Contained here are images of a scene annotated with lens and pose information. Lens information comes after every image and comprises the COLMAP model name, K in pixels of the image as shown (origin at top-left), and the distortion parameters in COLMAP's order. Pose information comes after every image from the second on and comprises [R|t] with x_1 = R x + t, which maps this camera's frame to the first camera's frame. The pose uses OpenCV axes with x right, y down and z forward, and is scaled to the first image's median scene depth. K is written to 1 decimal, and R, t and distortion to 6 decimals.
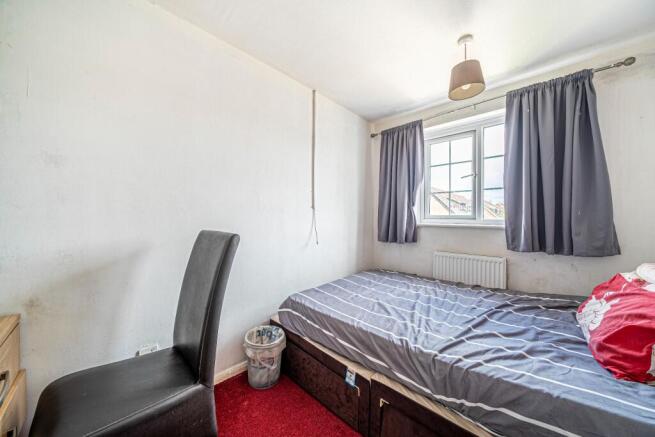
lens RADIAL K [[226.4, 0, 326.2], [0, 226.4, 217.9], [0, 0, 1]] dist [-0.026495, 0.002857]
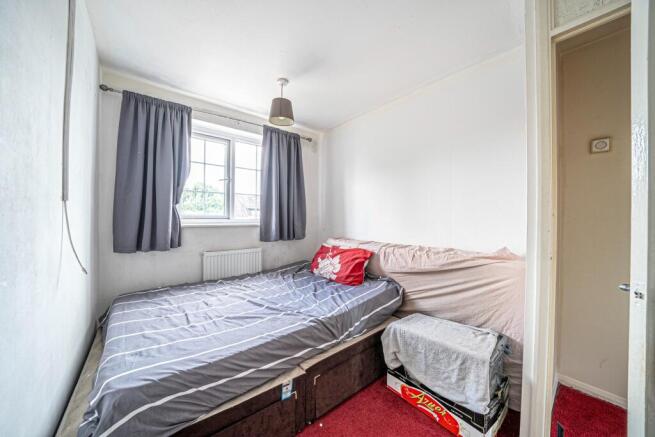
lens RADIAL K [[226.4, 0, 326.2], [0, 226.4, 217.9], [0, 0, 1]] dist [-0.026495, 0.002857]
pose [[0.108077, -0.009875, 0.994094, -0.542502], [-0.004612, 0.999935, 0.010435, -0.016727], [-0.994132, -0.005713, 0.108024, 0.499797]]
